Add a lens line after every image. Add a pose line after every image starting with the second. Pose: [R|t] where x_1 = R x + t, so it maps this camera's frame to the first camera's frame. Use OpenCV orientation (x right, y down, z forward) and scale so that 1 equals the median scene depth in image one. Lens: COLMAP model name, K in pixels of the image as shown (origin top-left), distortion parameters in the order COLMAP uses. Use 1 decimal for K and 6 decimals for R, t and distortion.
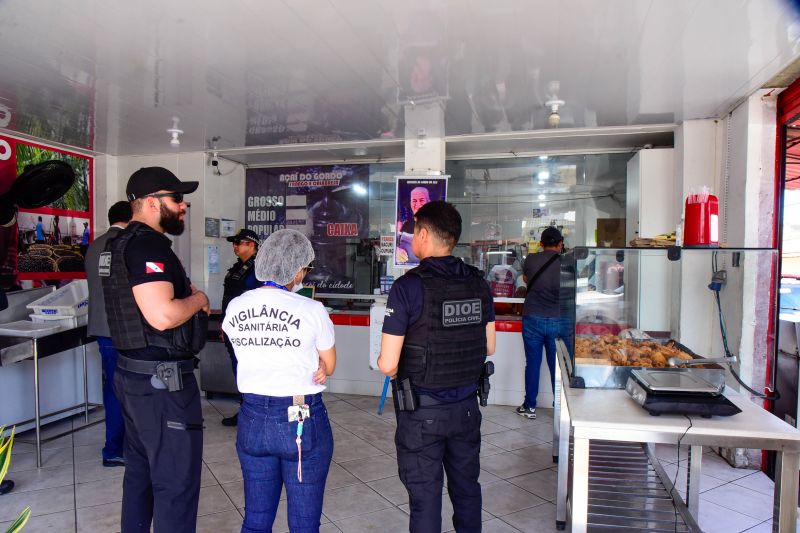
lens RADIAL K [[570.4, 0, 400.0], [0, 570.4, 266.5], [0, 0, 1]] dist [-0.109975, 0.086761]
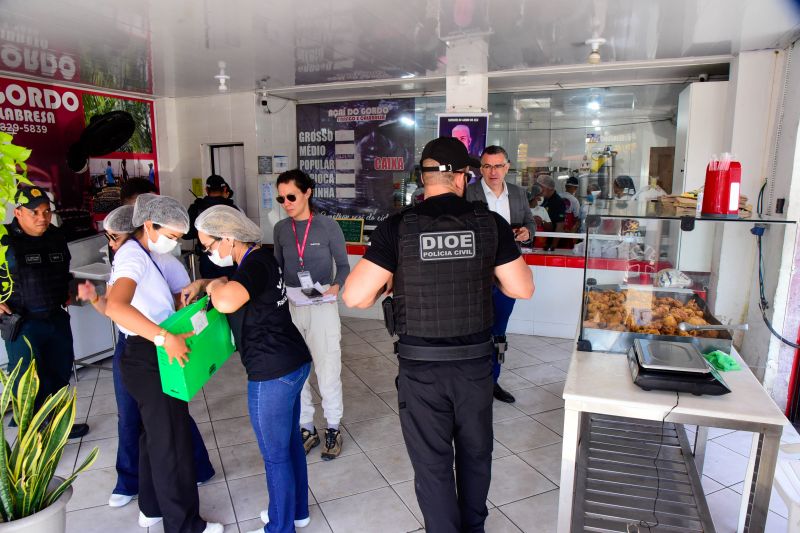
lens RADIAL K [[554.9, 0, 400.0], [0, 554.9, 266.5], [0, 0, 1]] dist [-0.120968, 0.082902]
pose [[0.992937, 0.008329, -0.118354, 0.041173], [0.010637, 0.987267, 0.158717, -0.044061], [0.118169, -0.158854, 0.980205, -0.003405]]
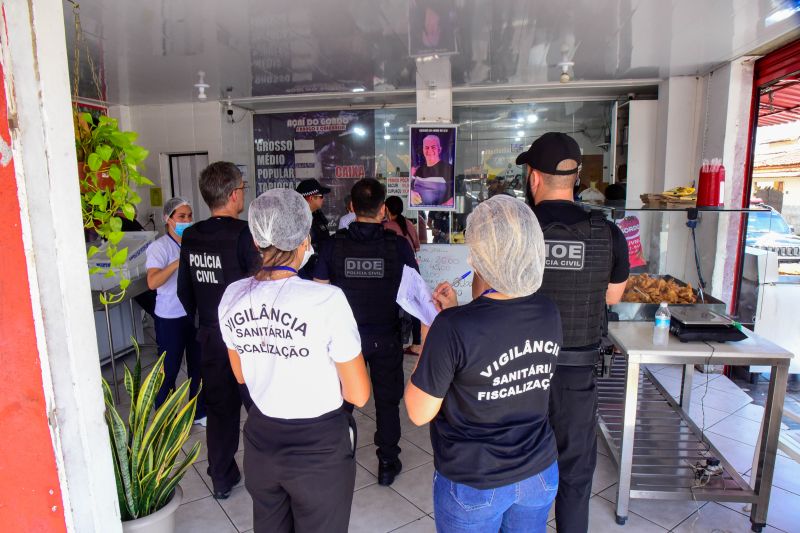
lens RADIAL K [[554.9, 0, 400.0], [0, 554.9, 266.5], [0, 0, 1]] dist [-0.120968, 0.082902]
pose [[0.995730, -0.033316, 0.086097, -0.114178], [0.020747, 0.989511, 0.142963, -0.039211], [-0.089956, -0.140566, 0.985976, -0.064815]]
